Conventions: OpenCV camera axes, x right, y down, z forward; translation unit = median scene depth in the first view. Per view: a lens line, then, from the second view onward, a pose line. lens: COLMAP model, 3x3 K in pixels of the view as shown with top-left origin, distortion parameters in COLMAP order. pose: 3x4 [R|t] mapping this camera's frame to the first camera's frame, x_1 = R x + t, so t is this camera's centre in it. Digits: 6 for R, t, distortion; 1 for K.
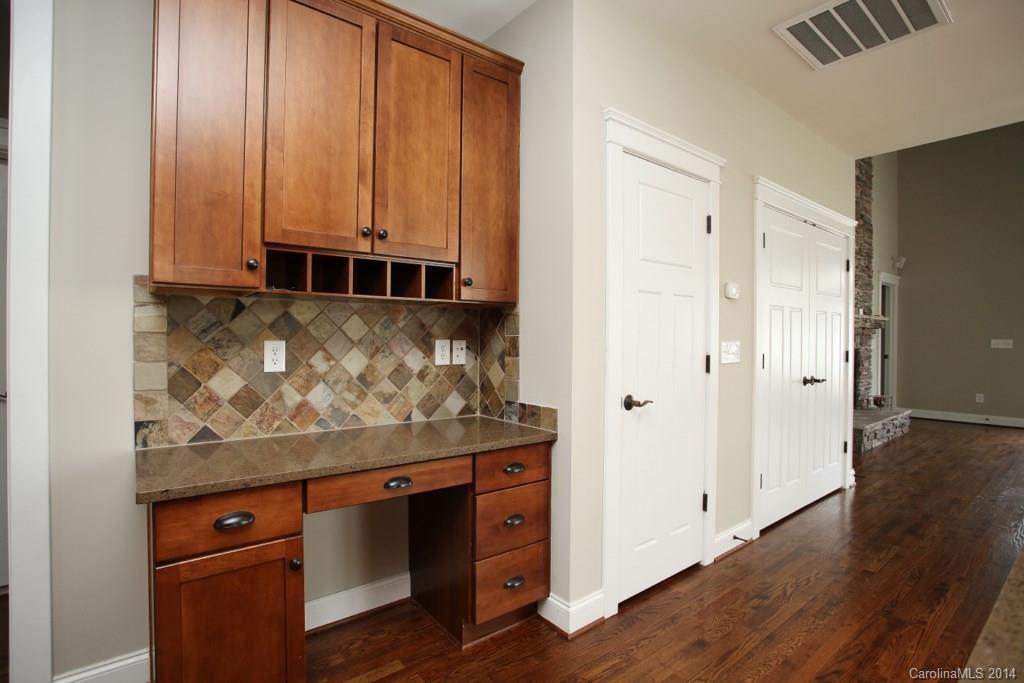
lens RADIAL K [[498.5, 0, 512.9], [0, 498.5, 339.7], [0, 0, 1]] dist [-0.078165, 0.038085]
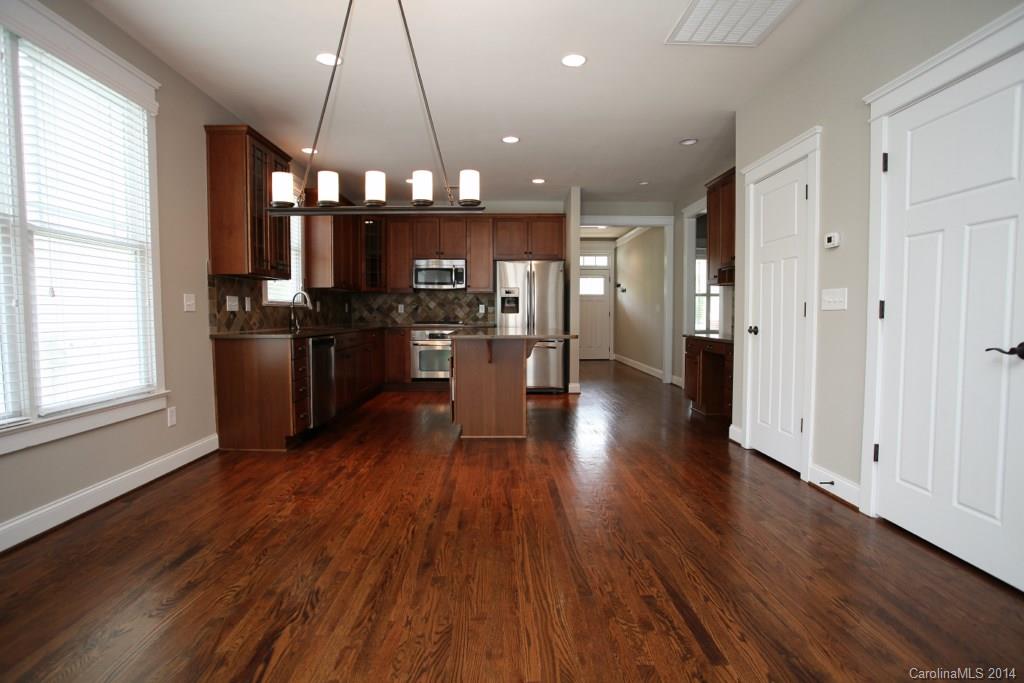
lens RADIAL K [[498.5, 0, 512.9], [0, 498.5, 339.7], [0, 0, 1]] dist [-0.078165, 0.038085]
pose [[-0.596796, 0.036707, -0.801553, 2.241432], [-0.005804, 0.998729, 0.050057, 0.084485], [0.802372, 0.034526, -0.595825, 1.437666]]
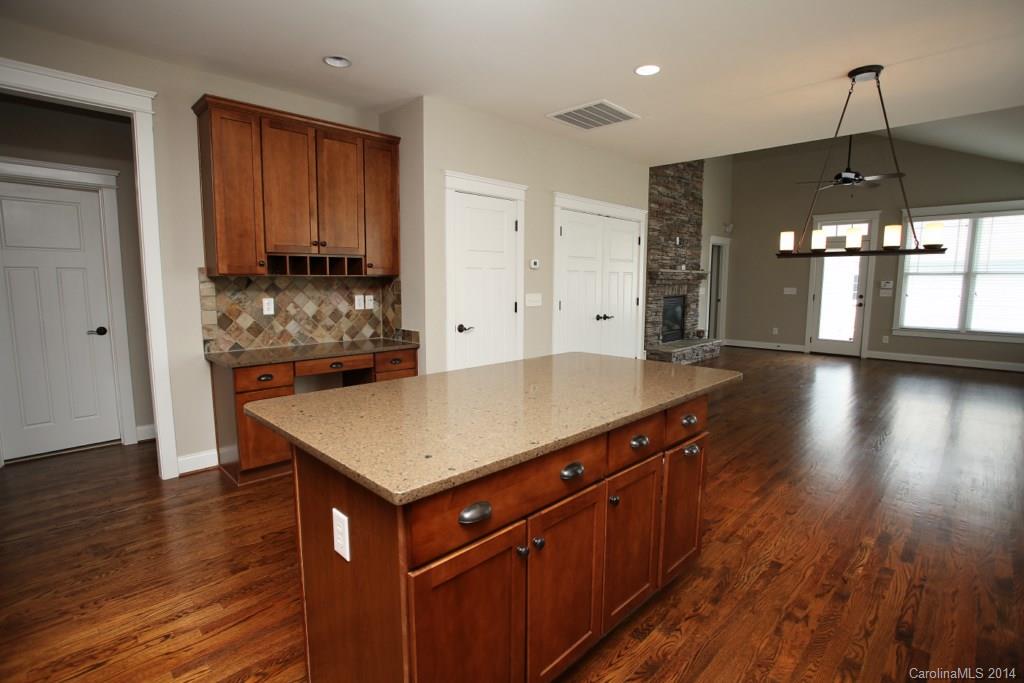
lens RADIAL K [[498.5, 0, 512.9], [0, 498.5, 339.7], [0, 0, 1]] dist [-0.078165, 0.038085]
pose [[0.992260, -0.018148, 0.122846, 0.209992], [0.004104, 0.993516, 0.113621, -0.046873], [-0.124111, -0.112237, 0.985900, -0.948253]]
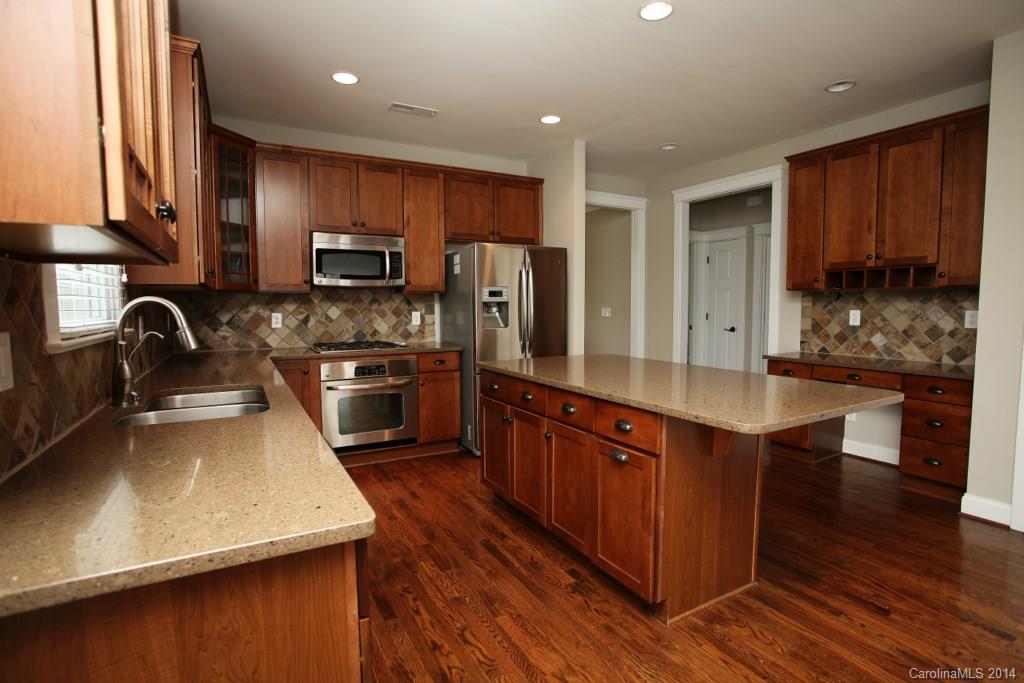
lens RADIAL K [[498.5, 0, 512.9], [0, 498.5, 339.7], [0, 0, 1]] dist [-0.078165, 0.038085]
pose [[-0.150046, 0.066356, -0.986450, 1.642856], [0.000072, 0.997746, 0.067105, -0.010794], [0.988679, 0.009998, -0.149713, -0.124184]]
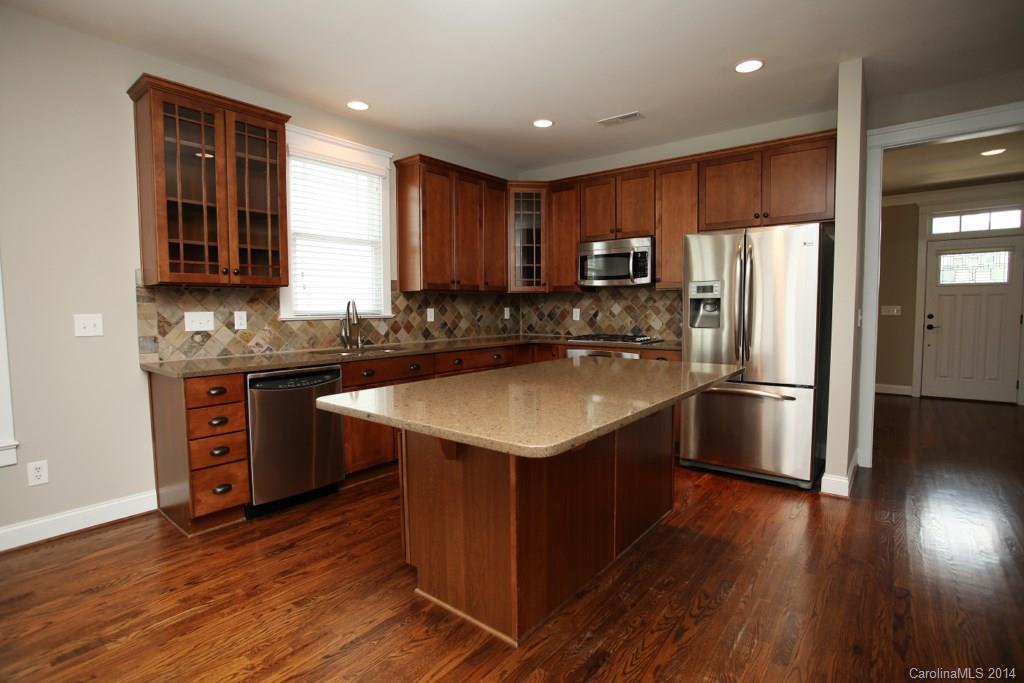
lens RADIAL K [[498.5, 0, 512.9], [0, 498.5, 339.7], [0, 0, 1]] dist [-0.078165, 0.038085]
pose [[-0.973415, 0.016524, -0.228450, 0.740740], [0.000559, 0.997563, 0.069771, -0.004413], [0.229046, 0.067788, -0.971052, 1.052009]]
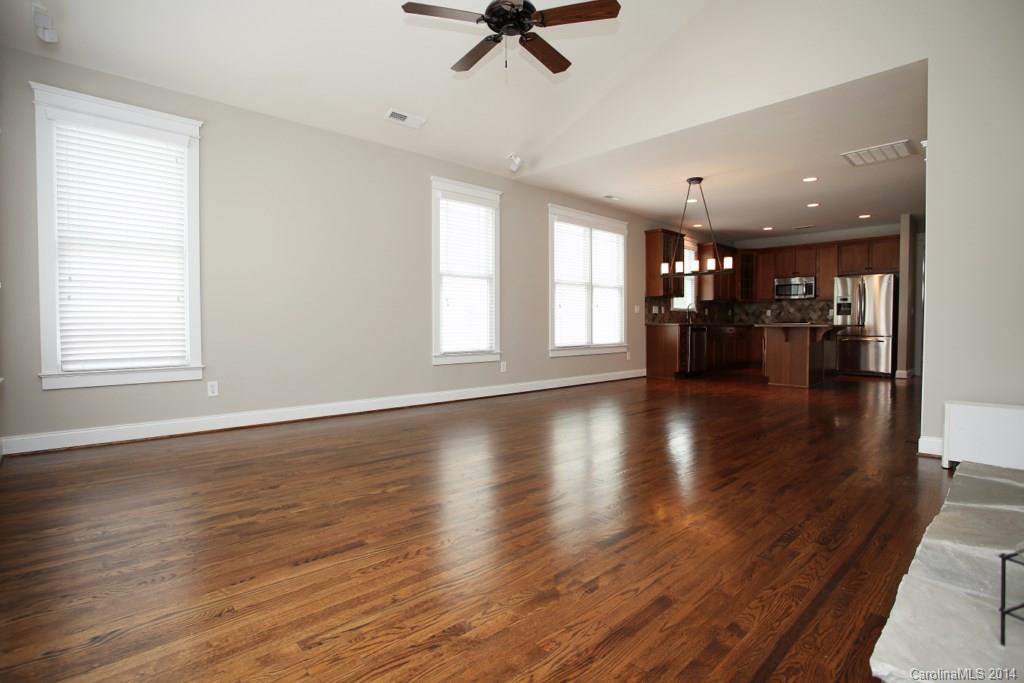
lens RADIAL K [[498.5, 0, 512.9], [0, 498.5, 339.7], [0, 0, 1]] dist [-0.078165, 0.038085]
pose [[-0.996314, -0.002853, -0.085734, 2.908594], [-0.005955, 0.999336, 0.035951, 0.155013], [0.085575, 0.036329, -0.995669, 3.465469]]
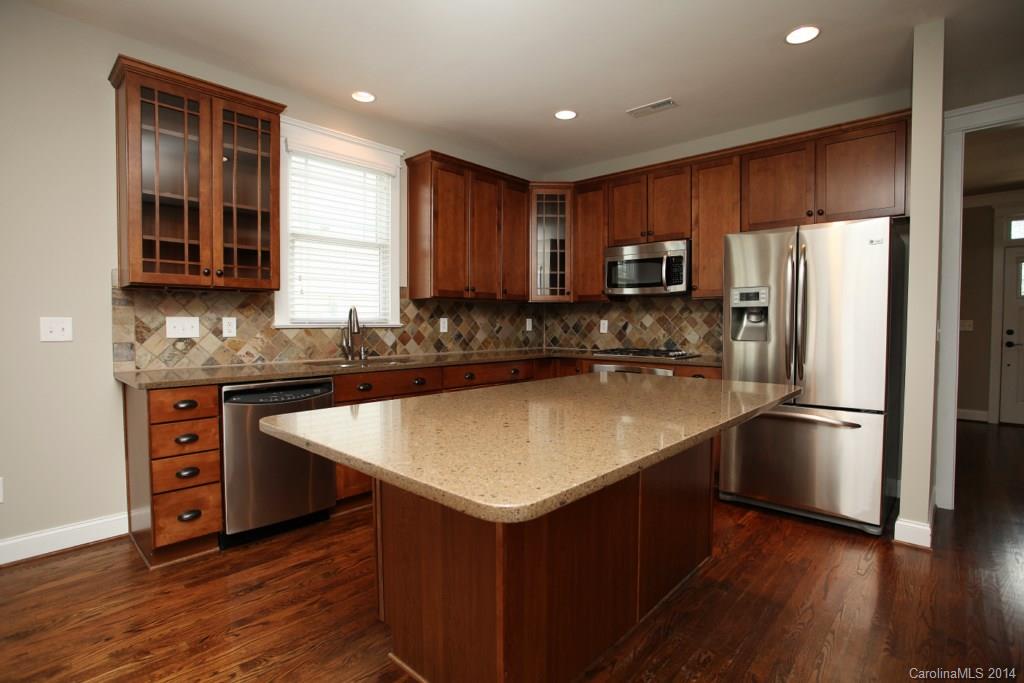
lens RADIAL K [[498.5, 0, 512.9], [0, 498.5, 339.7], [0, 0, 1]] dist [-0.078165, 0.038085]
pose [[-0.986878, -0.000494, -0.161468, 0.637915], [-0.006946, 0.999199, 0.039398, 0.017641], [0.161319, 0.040003, -0.986091, 0.875808]]
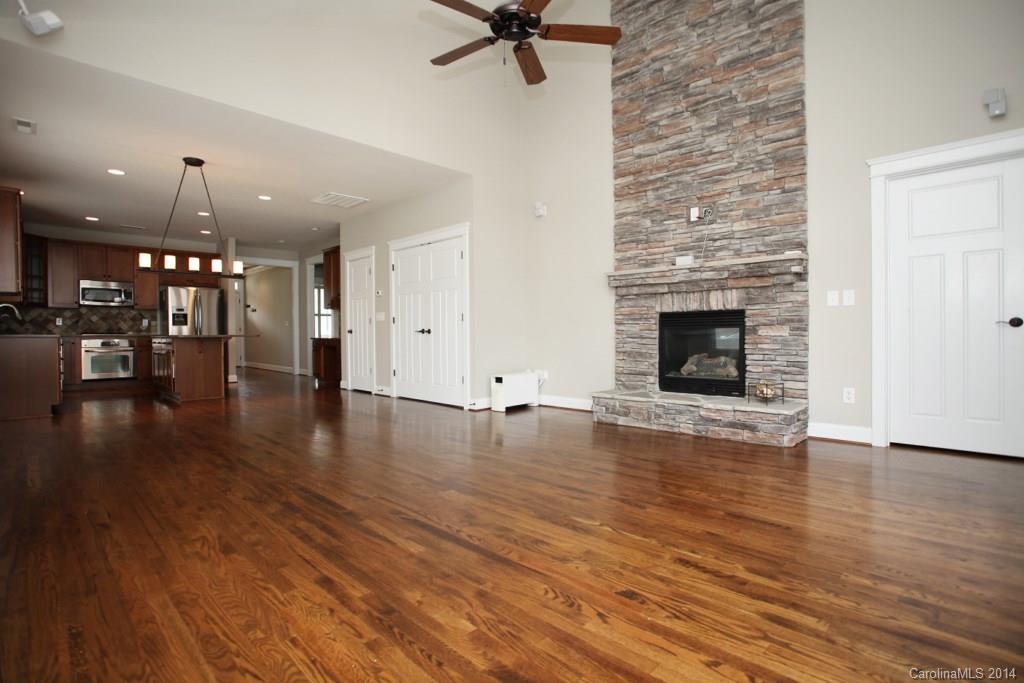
lens RADIAL K [[498.5, 0, 512.9], [0, 498.5, 339.7], [0, 0, 1]] dist [-0.078165, 0.038085]
pose [[0.127365, 0.005638, -0.991840, 4.201443], [0.002063, 0.999980, 0.005949, 0.178691], [0.991854, -0.002804, 0.127351, 1.829211]]
